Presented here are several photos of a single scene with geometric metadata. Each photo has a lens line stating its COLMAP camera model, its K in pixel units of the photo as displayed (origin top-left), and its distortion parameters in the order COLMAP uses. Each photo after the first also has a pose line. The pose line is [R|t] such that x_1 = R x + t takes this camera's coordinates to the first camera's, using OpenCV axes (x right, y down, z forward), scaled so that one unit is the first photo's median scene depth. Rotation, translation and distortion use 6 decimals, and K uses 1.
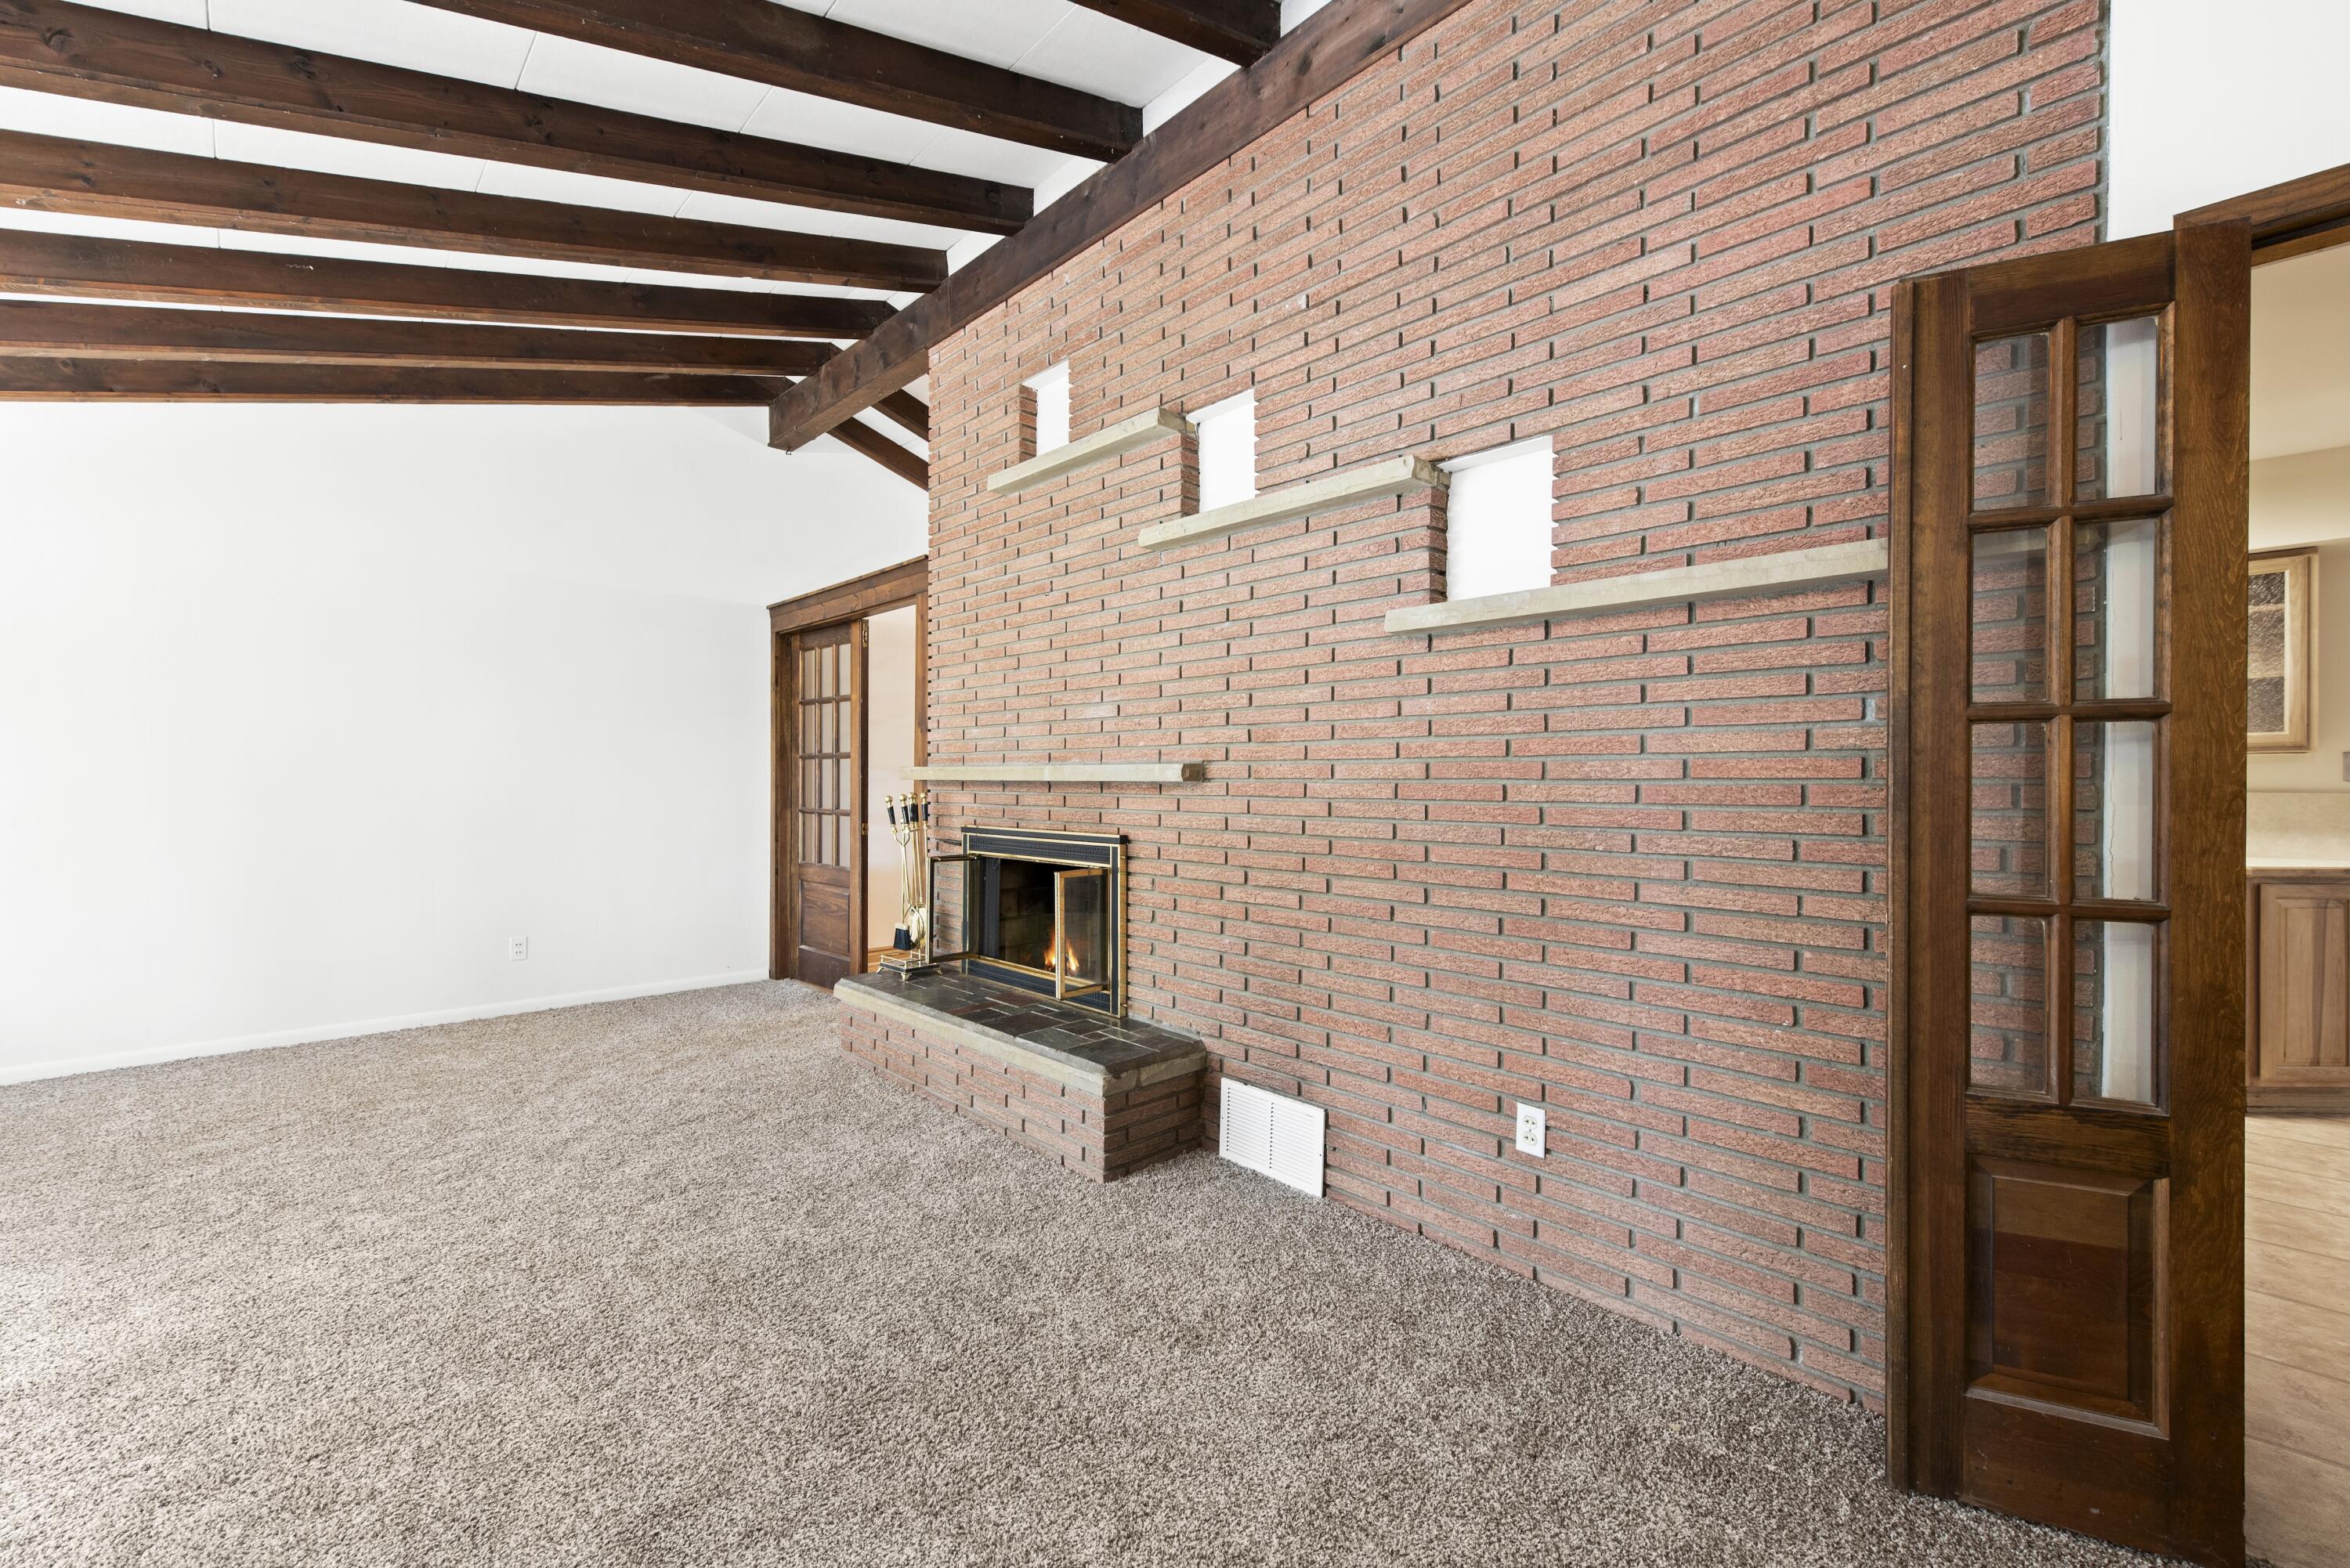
lens RADIAL K [[959.5, 0, 1175.0], [0, 959.5, 784.0], [0, 0, 1]] dist [0.000076, -0.000058]
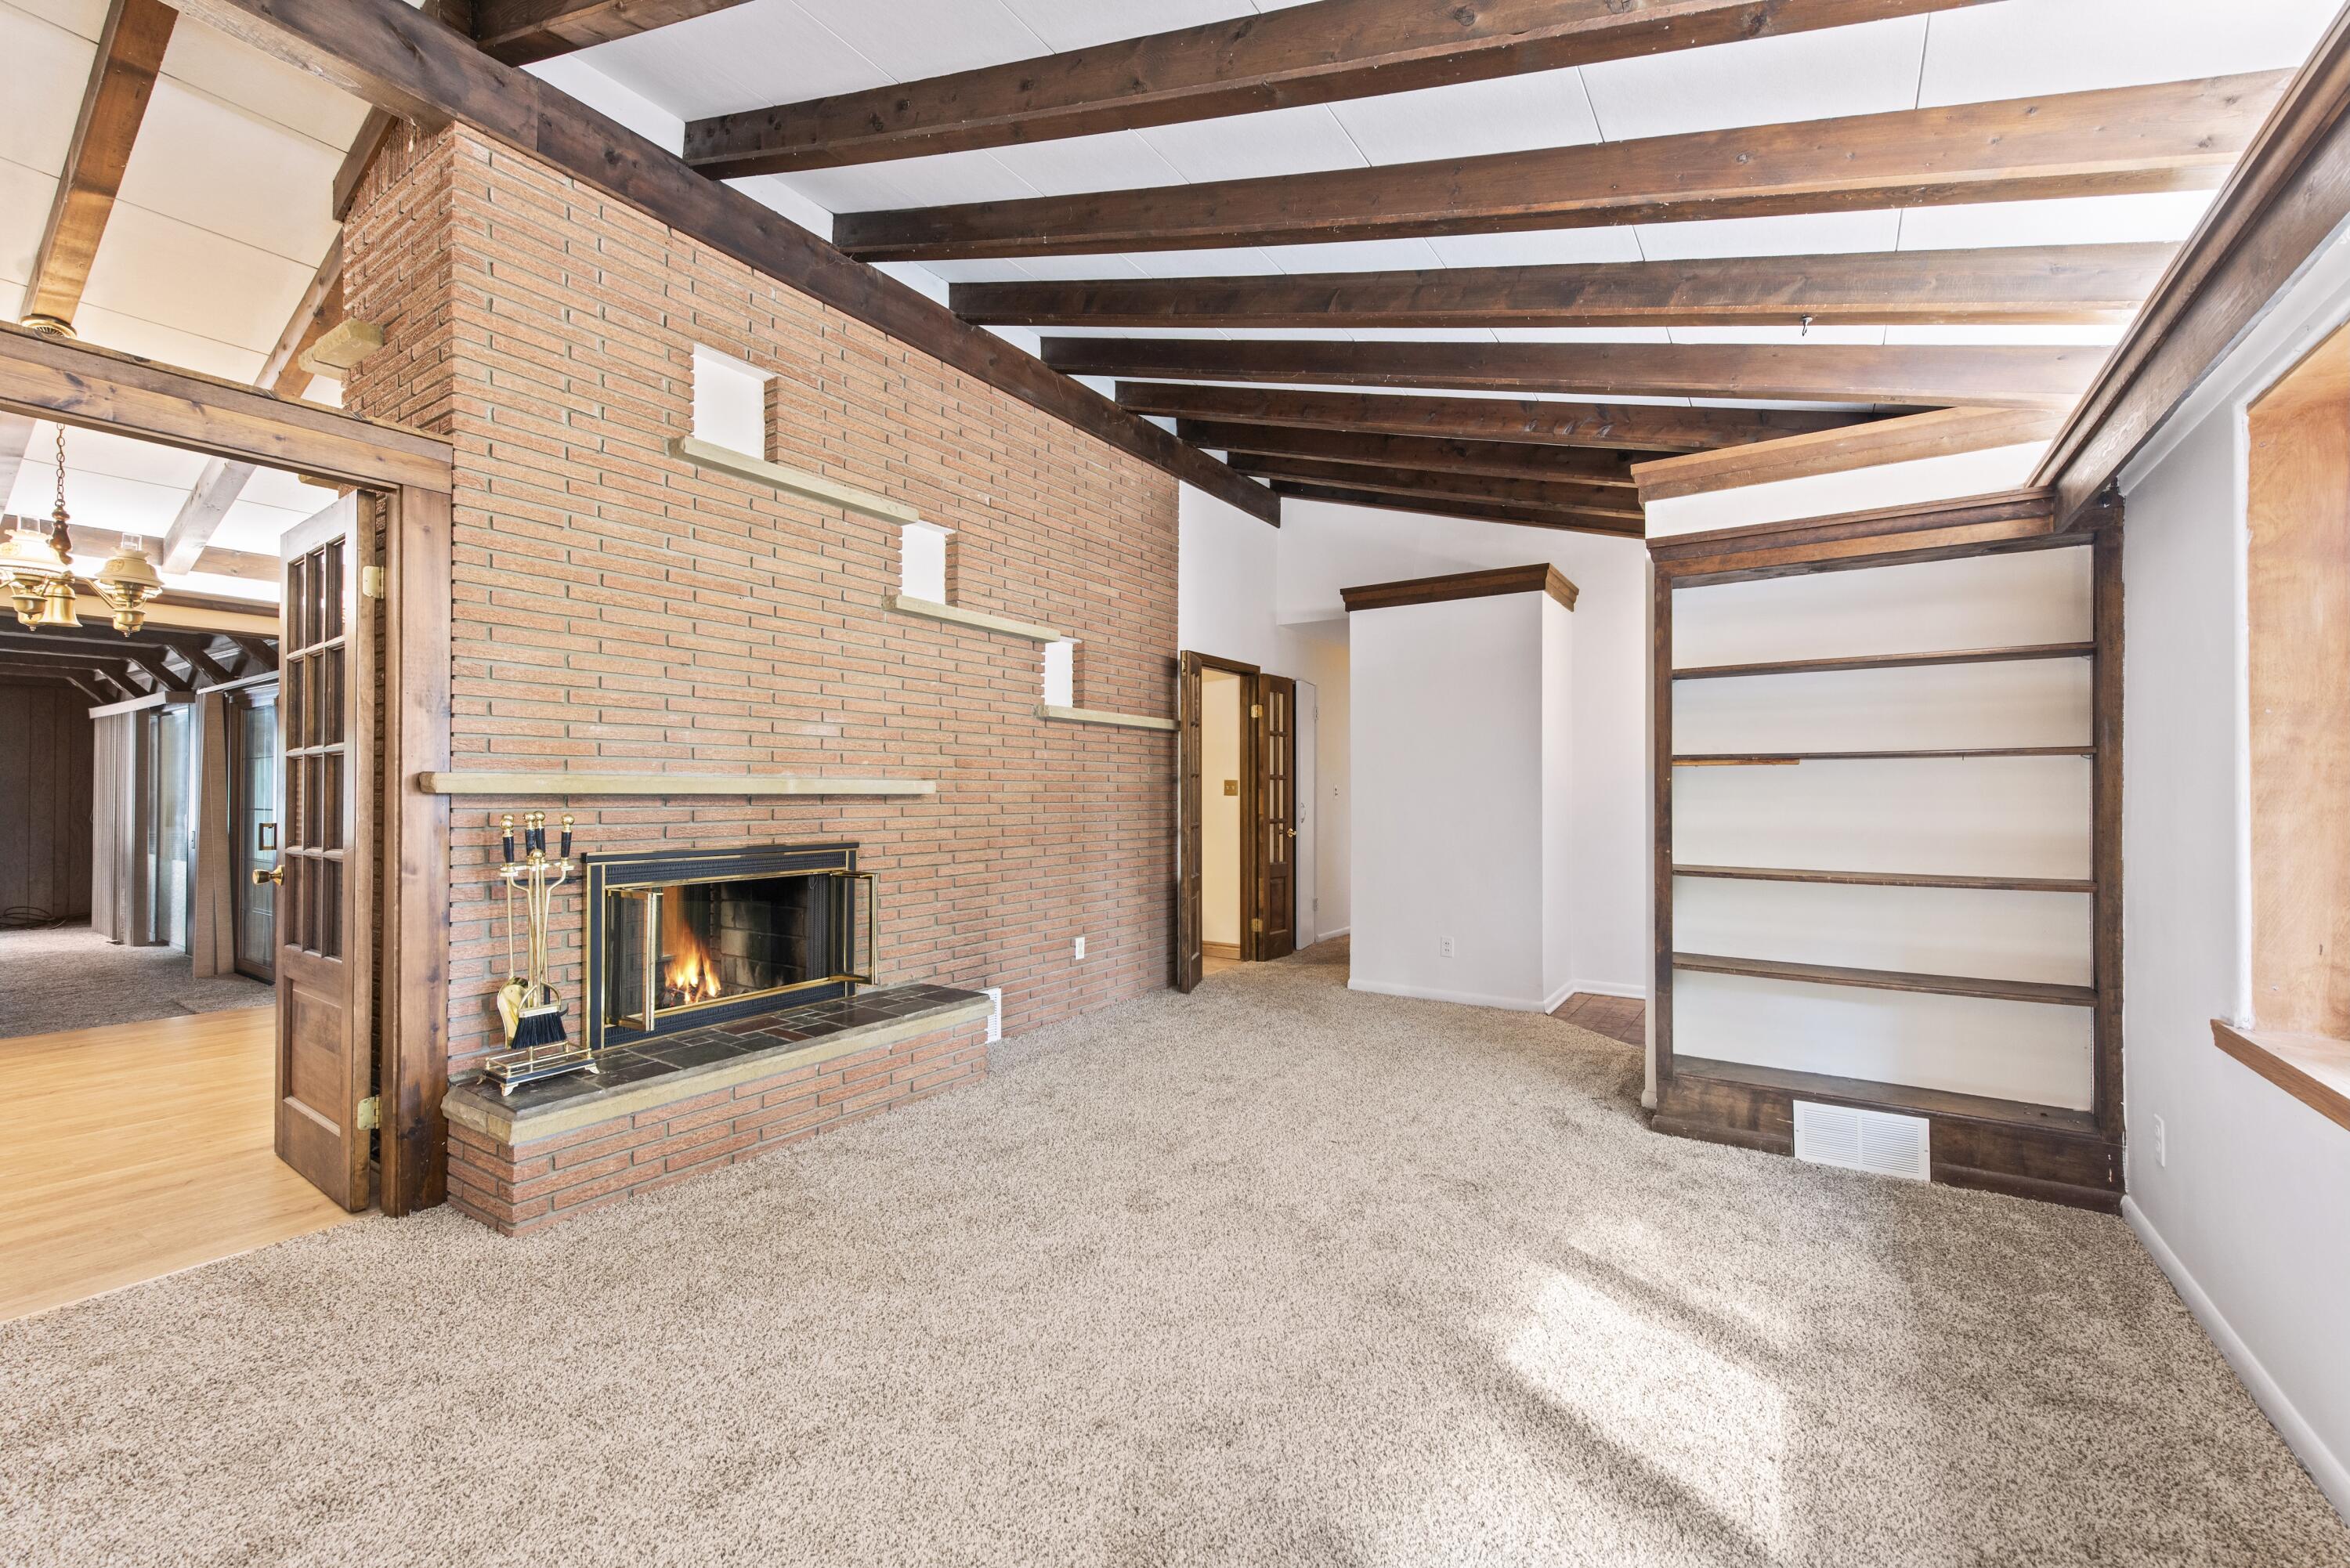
lens RADIAL K [[959.5, 0, 1175.0], [0, 959.5, 784.0], [0, 0, 1]] dist [0.000076, -0.000058]
pose [[-0.223028, 0.005488, 0.974796, -1.444614], [0.002705, 0.999984, -0.005011, -0.008606], [-0.974808, 0.001519, -0.223040, 0.993850]]
